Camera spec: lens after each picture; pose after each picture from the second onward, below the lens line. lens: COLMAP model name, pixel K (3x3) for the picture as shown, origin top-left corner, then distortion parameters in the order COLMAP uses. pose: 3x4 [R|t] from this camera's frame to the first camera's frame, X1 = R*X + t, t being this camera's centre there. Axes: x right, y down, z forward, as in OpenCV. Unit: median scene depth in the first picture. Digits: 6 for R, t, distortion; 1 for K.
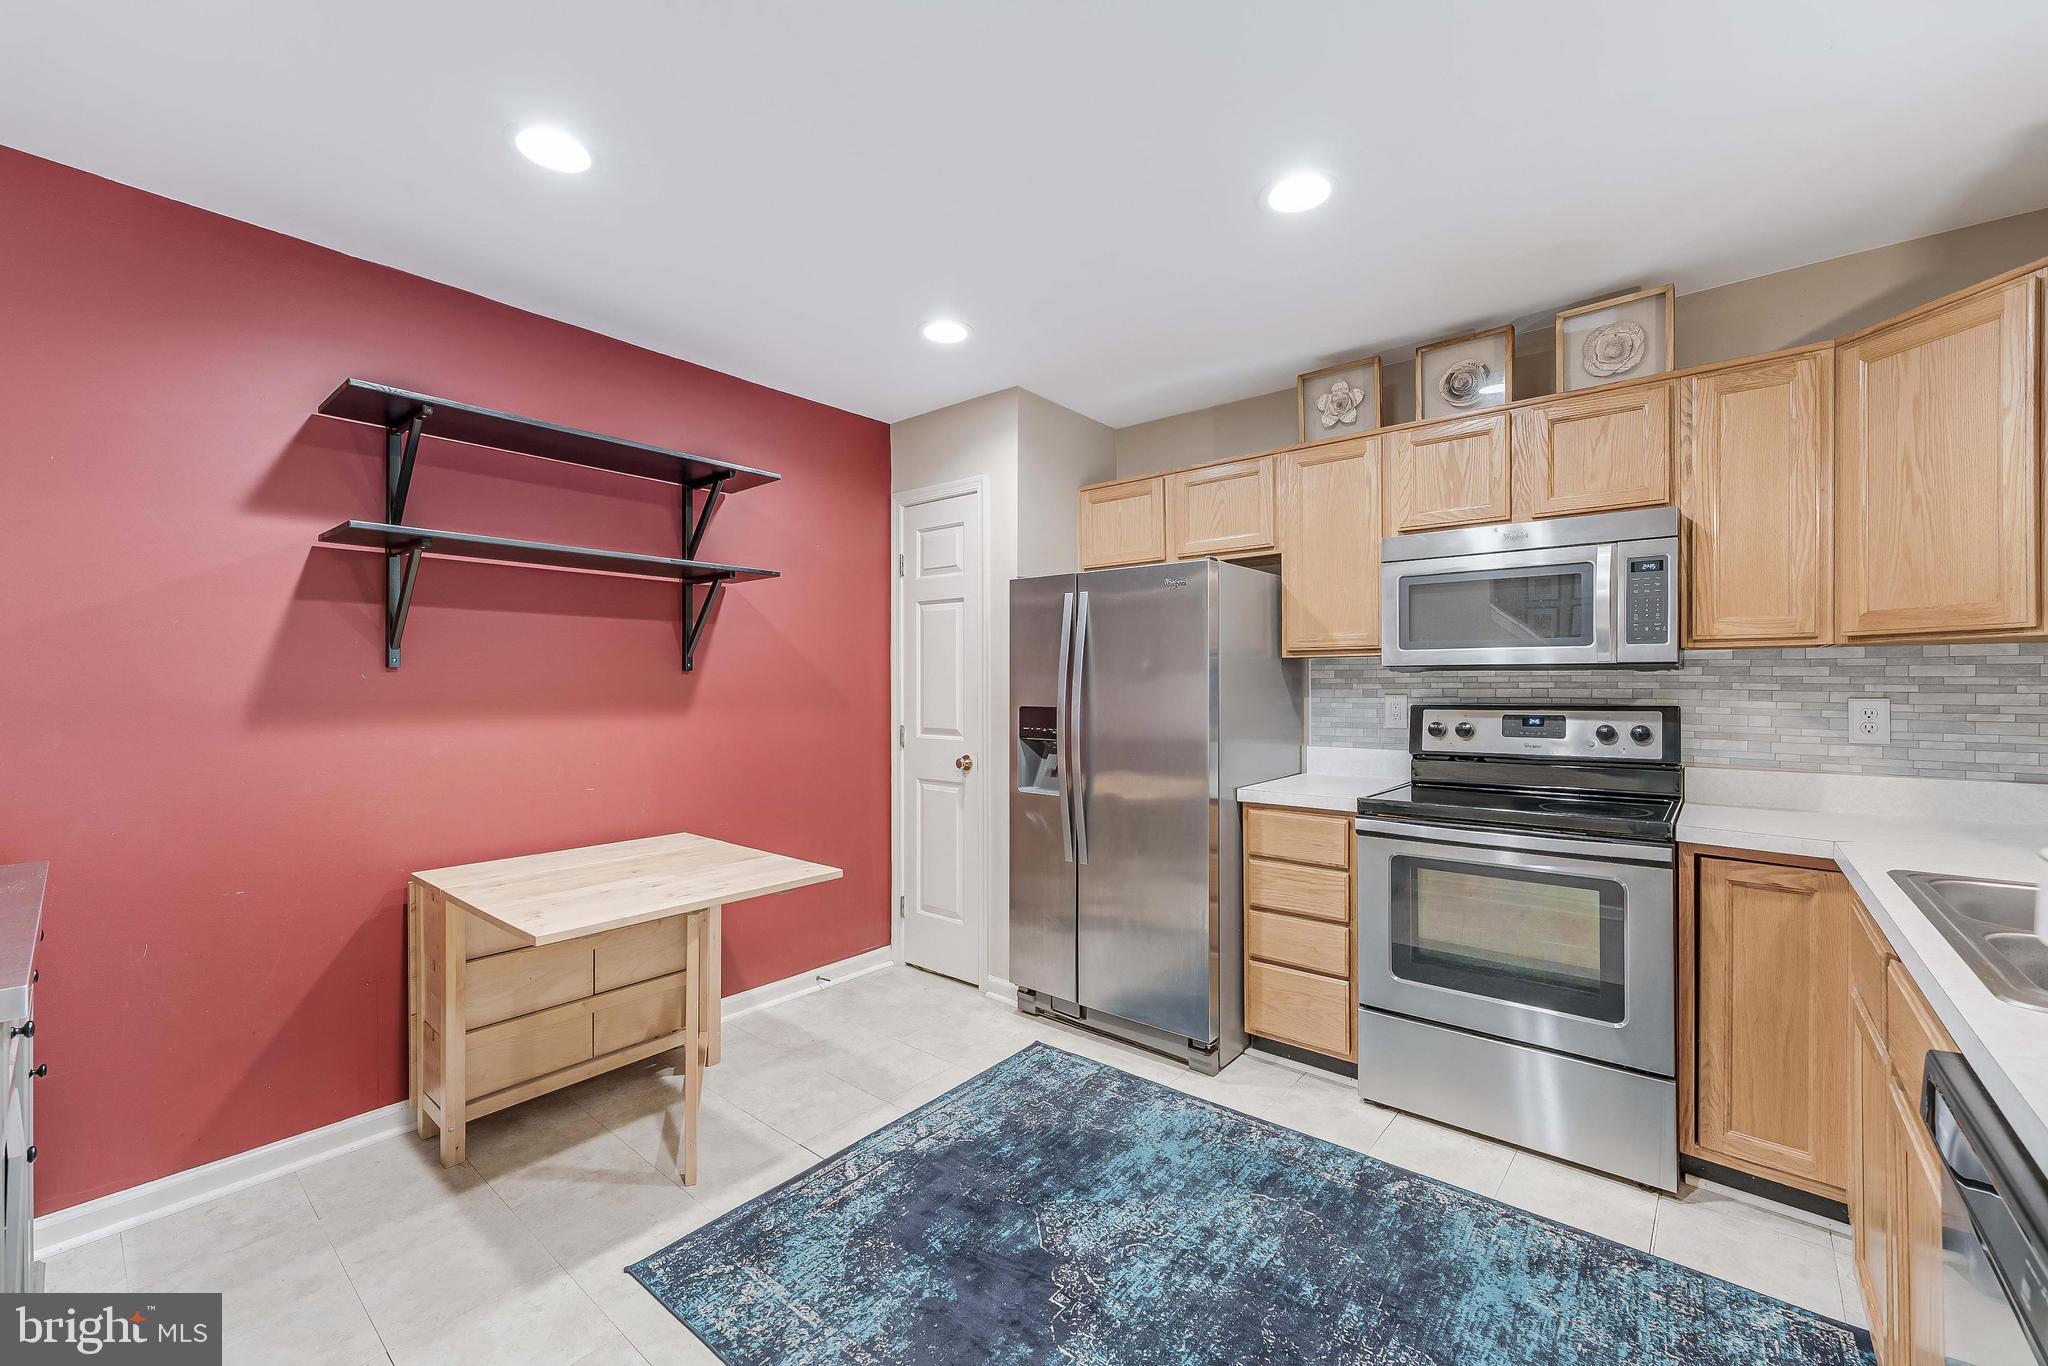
lens RADIAL K [[830.1, 0, 1031.3], [0, 830.1, 685.0], [0, 0, 1]] dist [0.001663, -0.000371]
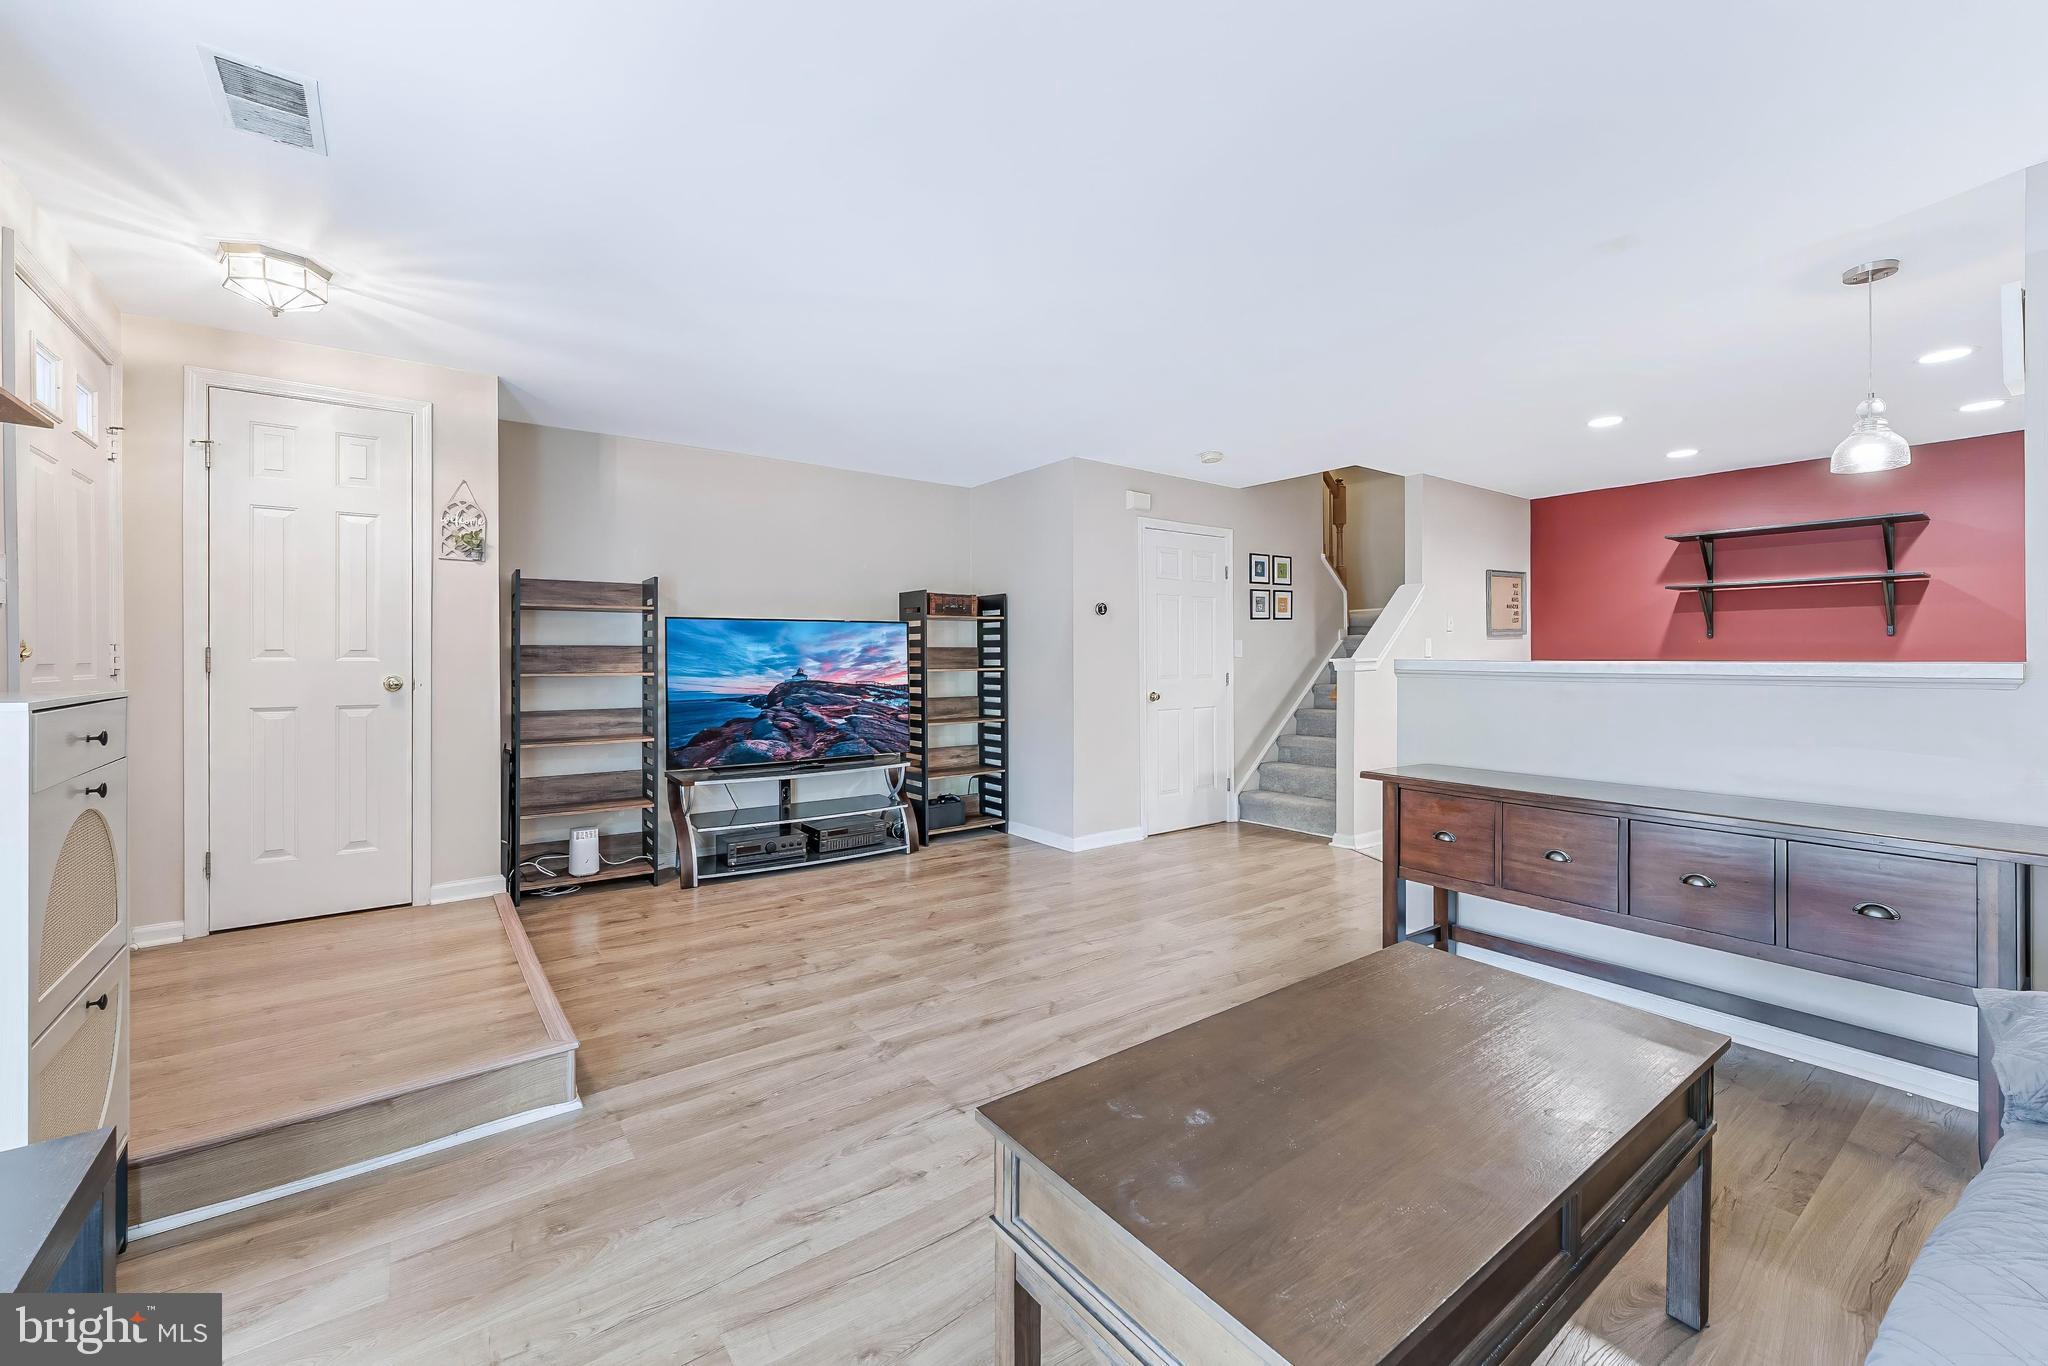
lens RADIAL K [[830.1, 0, 1028.2], [0, 830.1, 663.1], [0, 0, 1]] dist [0.001663, -0.000371]
pose [[-0.230186, 0.010236, -0.973093, 2.044570], [0.002829, 0.999947, 0.009849, 0.023230], [0.973142, -0.000486, -0.230203, -0.389463]]
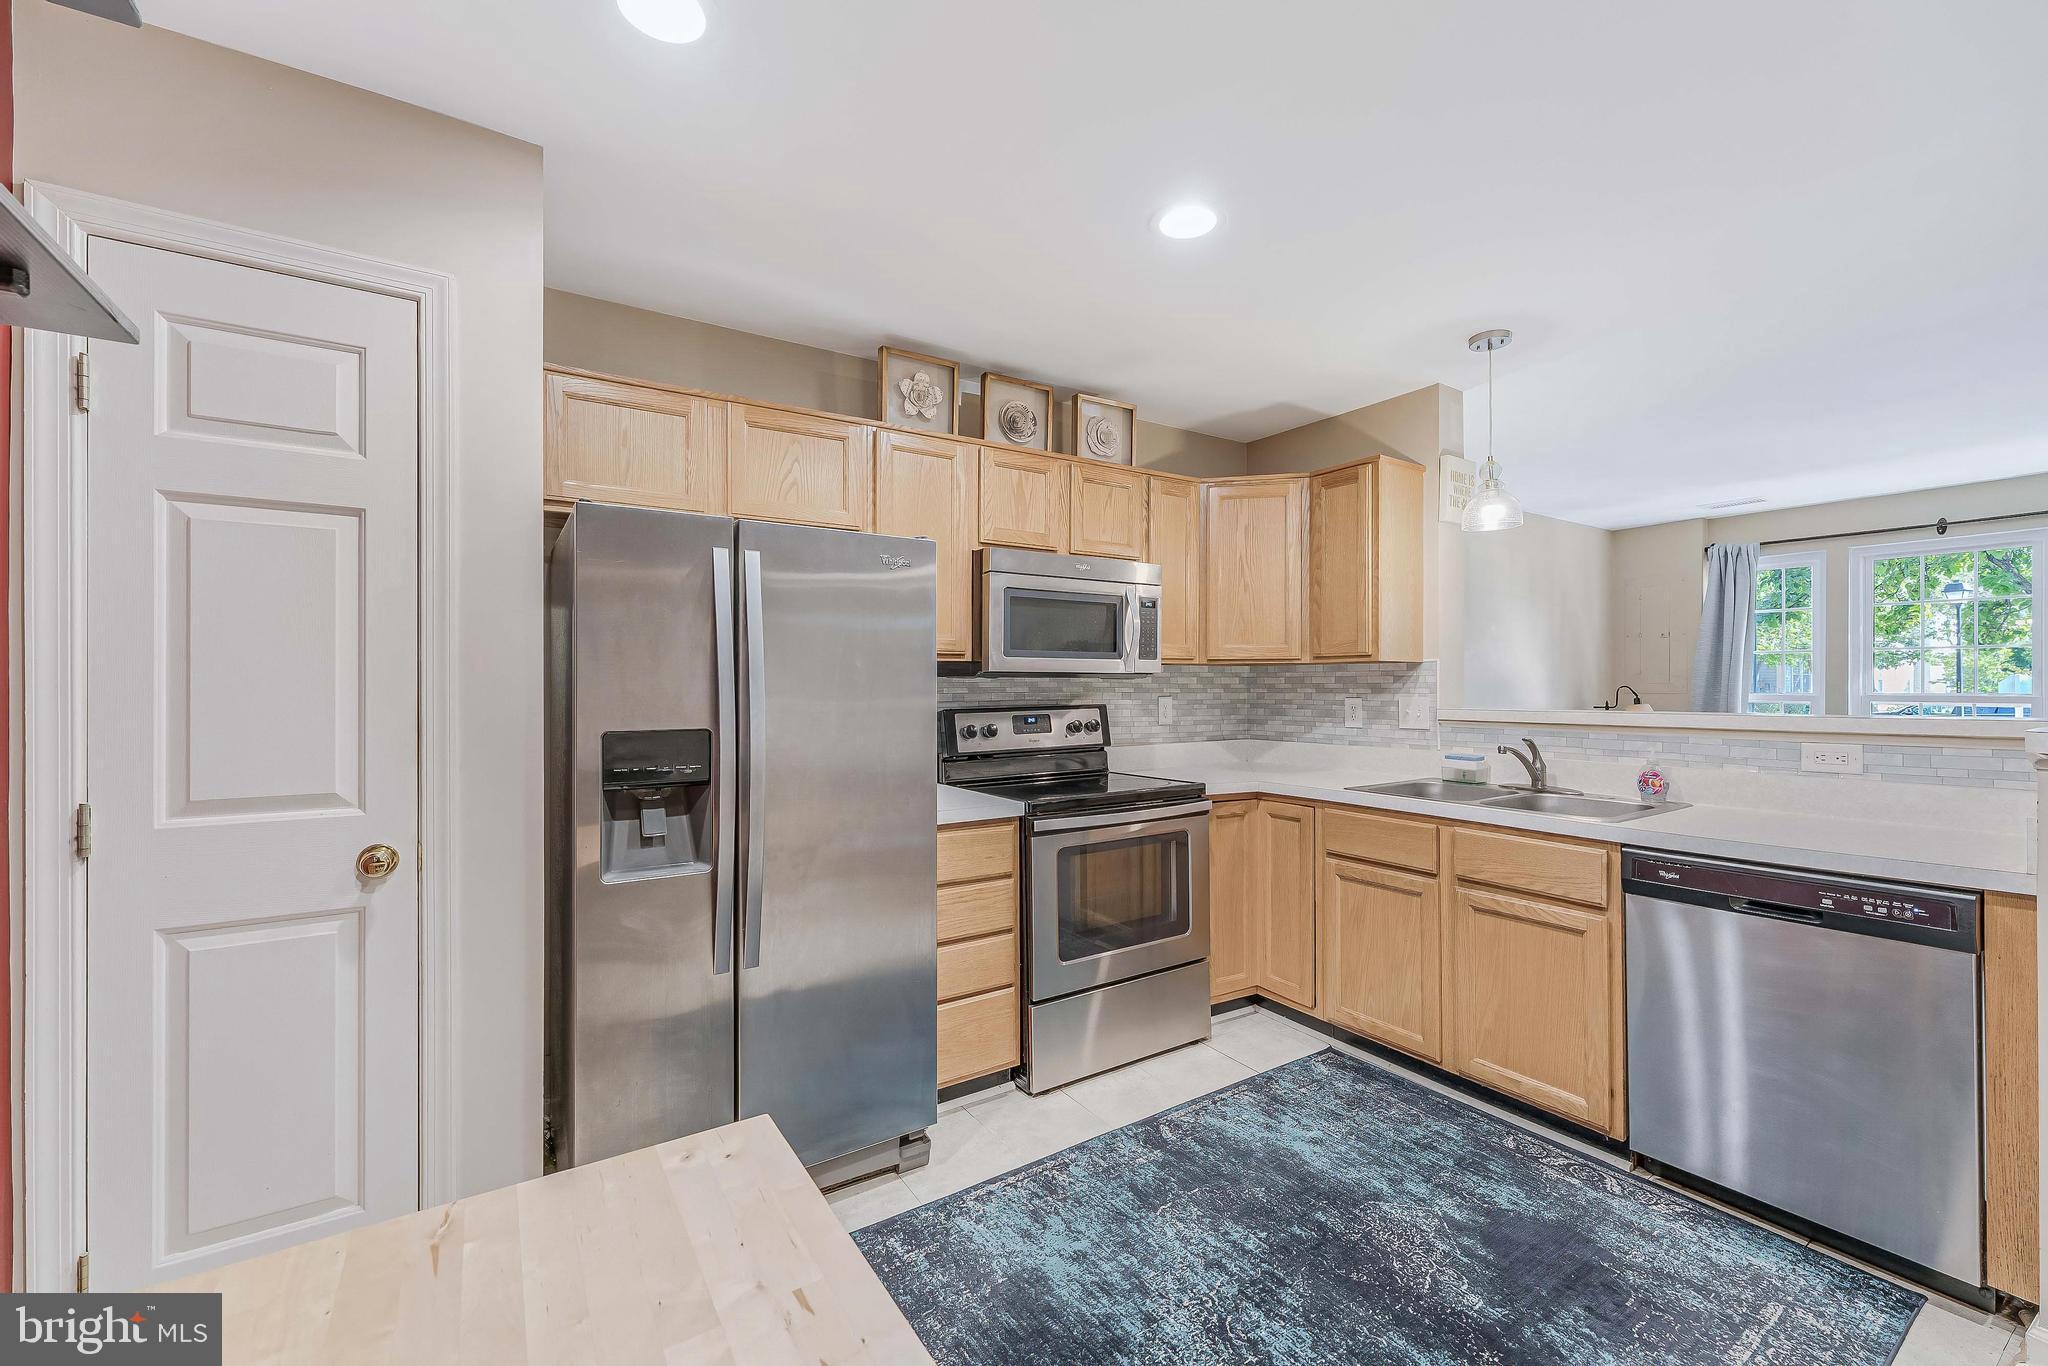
lens RADIAL K [[830.1, 0, 1032.8], [0, 830.1, 682.9], [0, 0, 1]] dist [0.001663, -0.000371]
pose [[0.292335, 0.003290, 0.956310, -0.616412], [0.005247, 0.999974, -0.005044, -0.004379], [-0.956302, 0.006492, 0.292310, 0.739879]]
